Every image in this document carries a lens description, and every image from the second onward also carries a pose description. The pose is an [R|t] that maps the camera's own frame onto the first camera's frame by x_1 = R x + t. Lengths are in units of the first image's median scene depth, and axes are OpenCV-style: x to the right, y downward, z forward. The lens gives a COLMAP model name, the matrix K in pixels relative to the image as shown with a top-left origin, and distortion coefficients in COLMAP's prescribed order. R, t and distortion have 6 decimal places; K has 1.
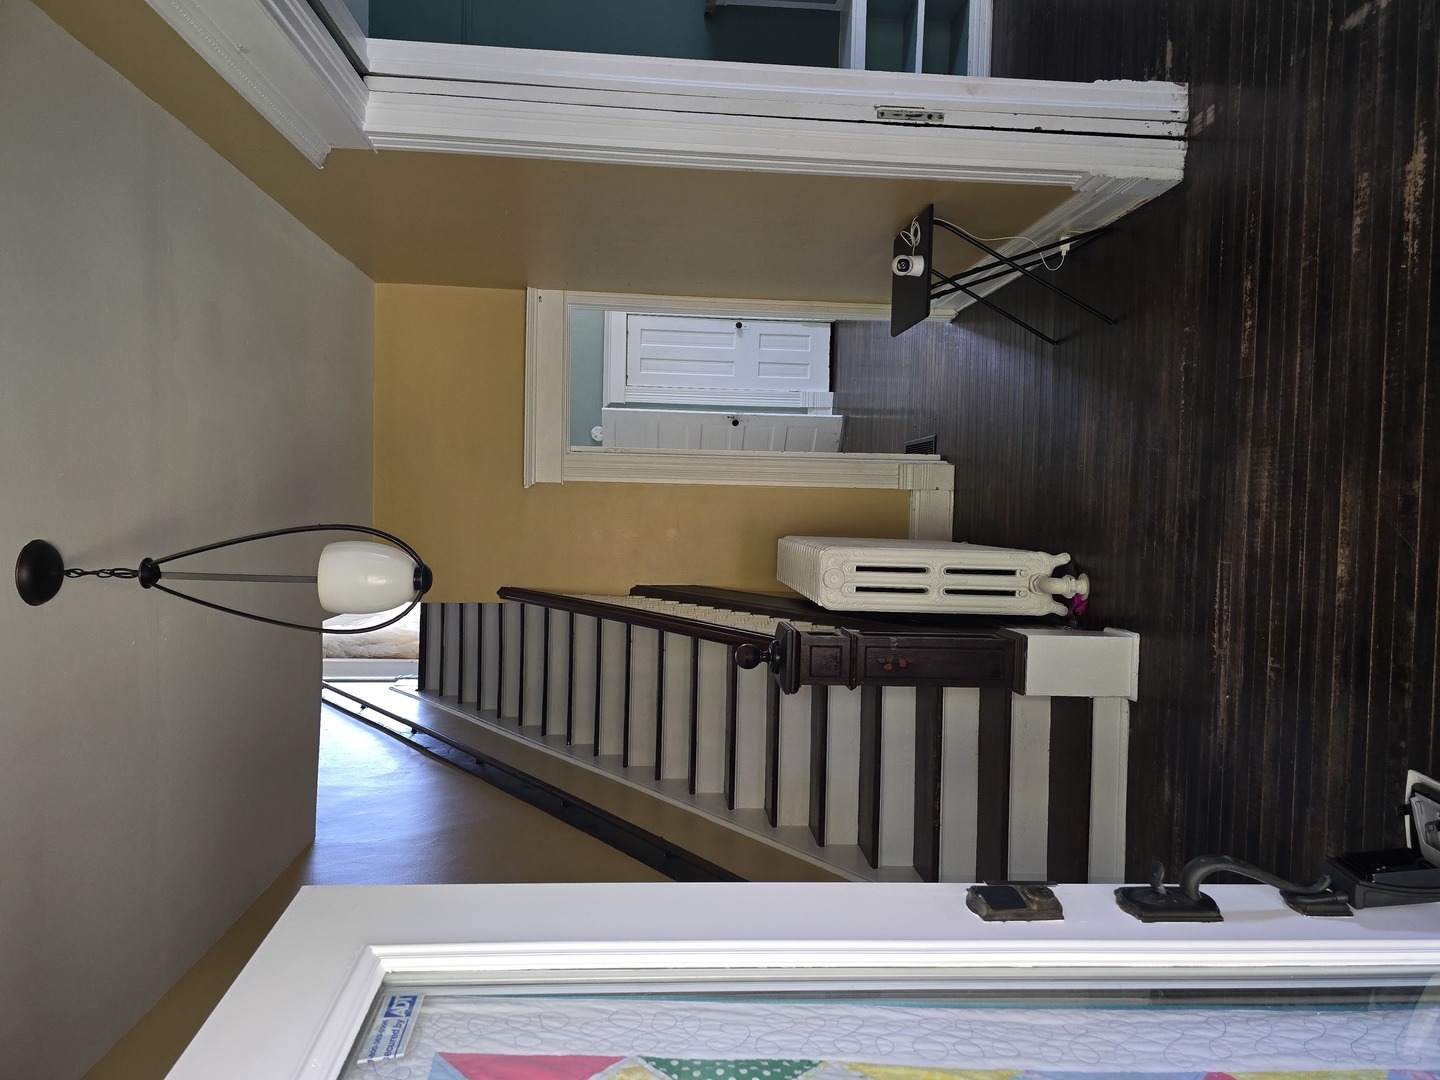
lens RADIAL K [[968.5, 0, 712.0], [0, 968.5, 540.9], [0, 0, 1]] dist [0.056345, -0.051077]
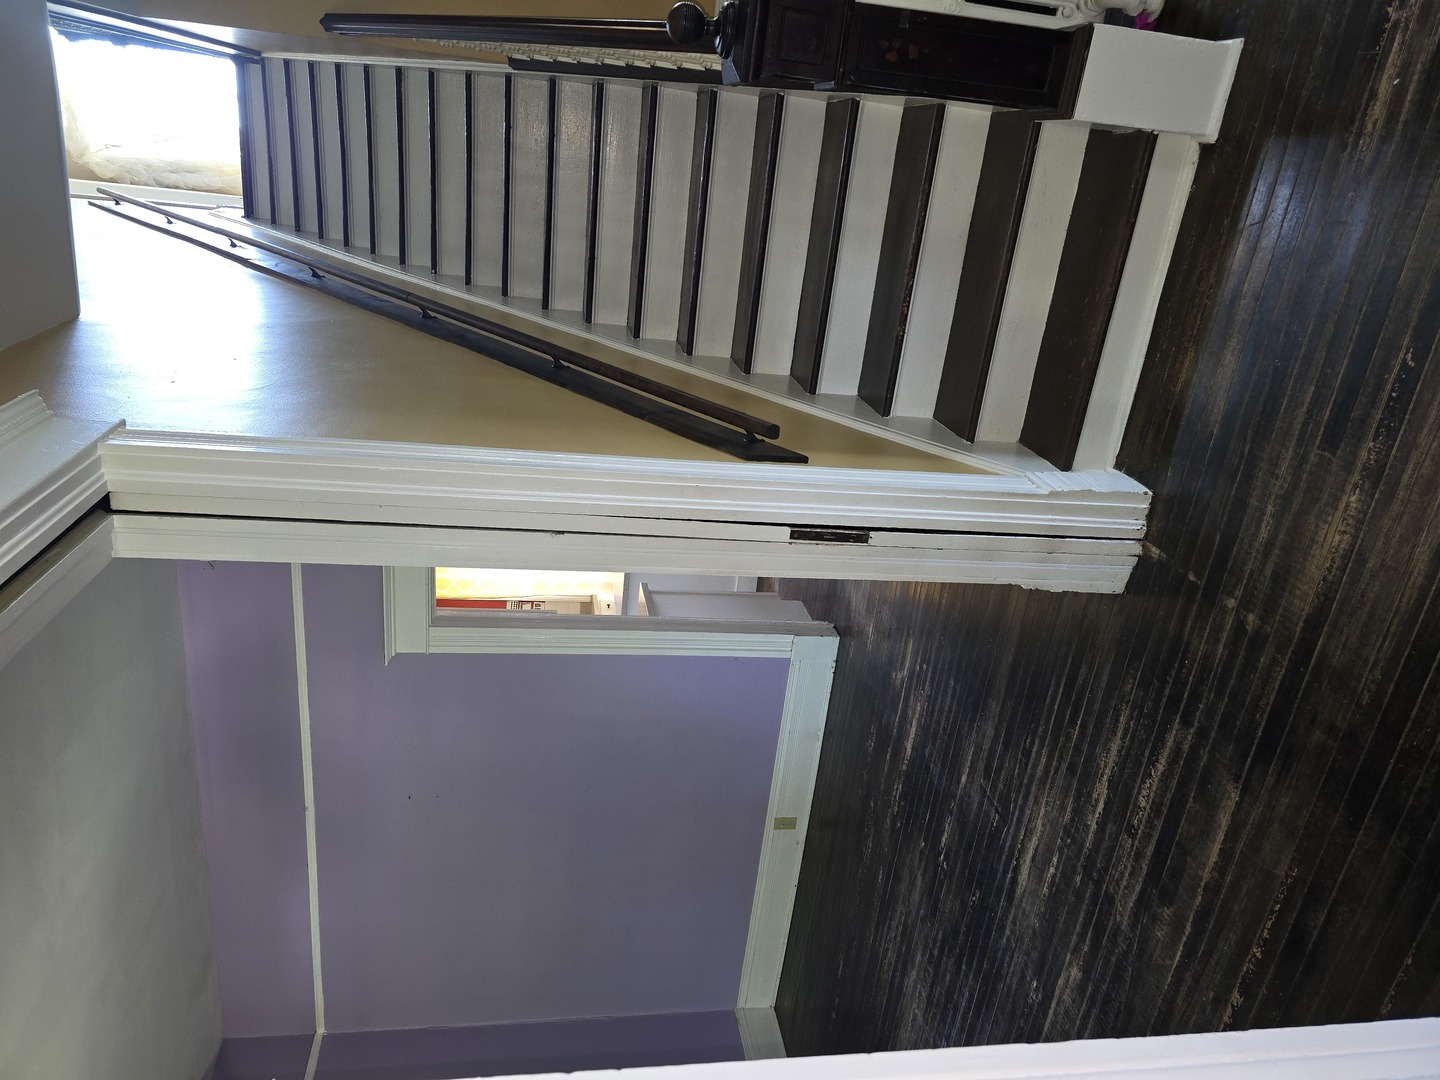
lens RADIAL K [[968.5, 0, 712.6], [0, 968.5, 541.4], [0, 0, 1]] dist [0.056345, -0.051077]
pose [[0.991865, 0.040117, 0.120806, -0.013578], [-0.079435, 0.936644, 0.341158, 0.254835], [-0.099466, -0.347979, 0.932211, 0.291653]]
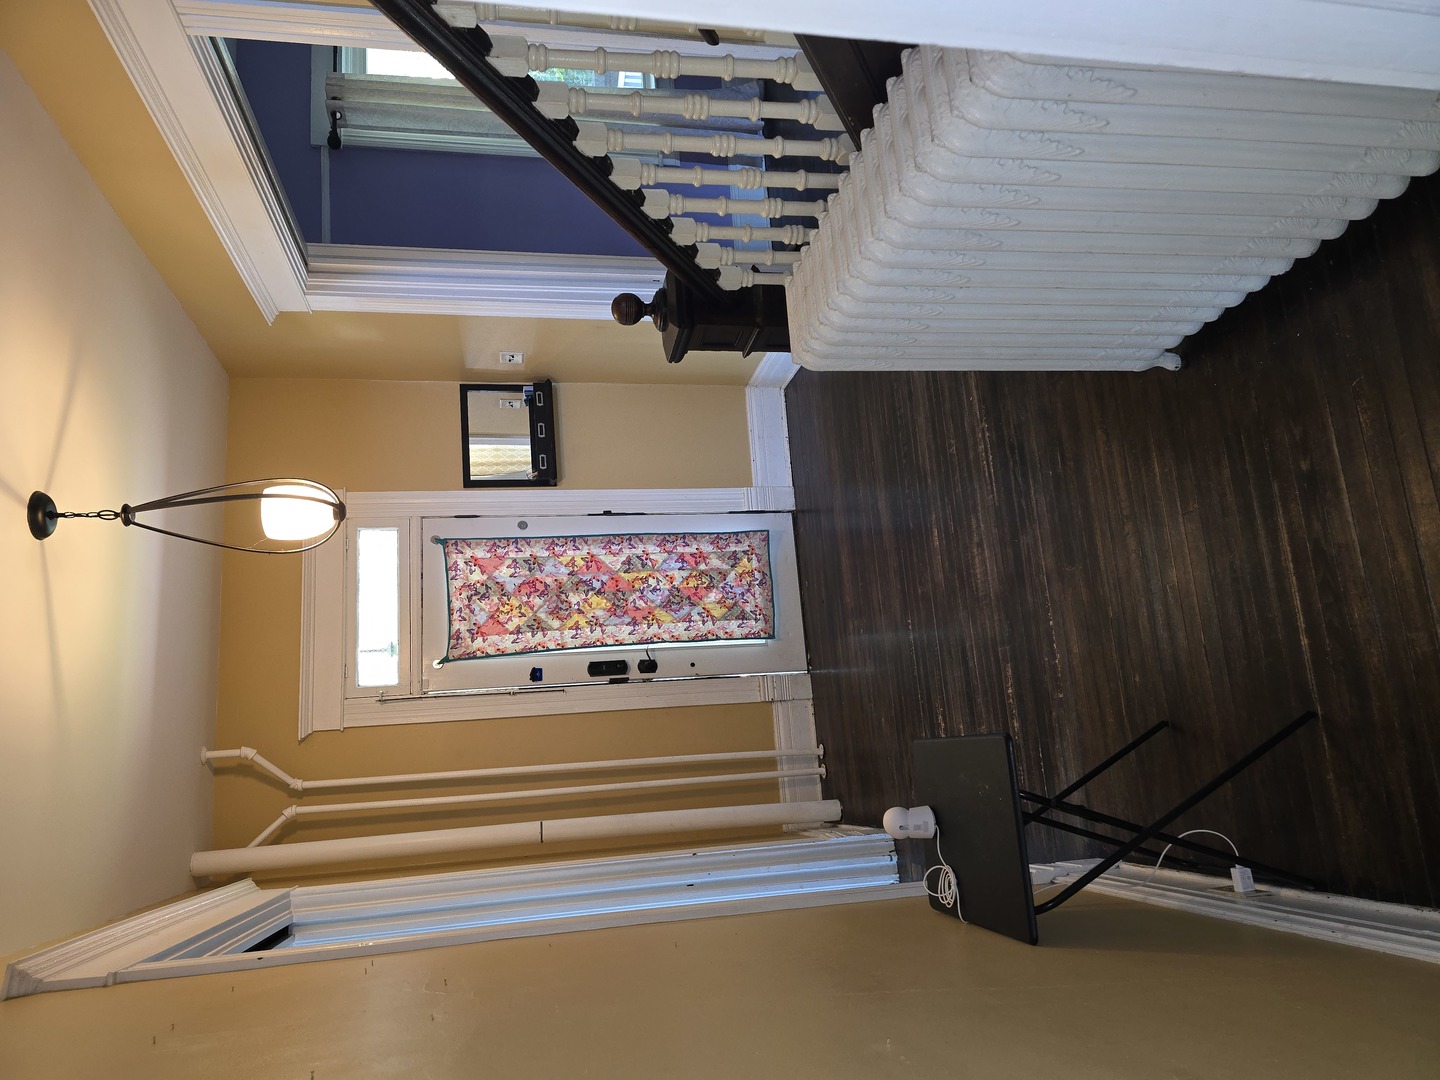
lens RADIAL K [[968.5, 0, 712.1], [0, 968.5, 558.4], [0, 0, 1]] dist [0.056345, -0.051077]
pose [[0.968756, 0.009769, 0.247825, -0.106102], [-0.054606, -0.966304, 0.251545, -0.329484], [0.241931, -0.257218, -0.935579, 1.983224]]
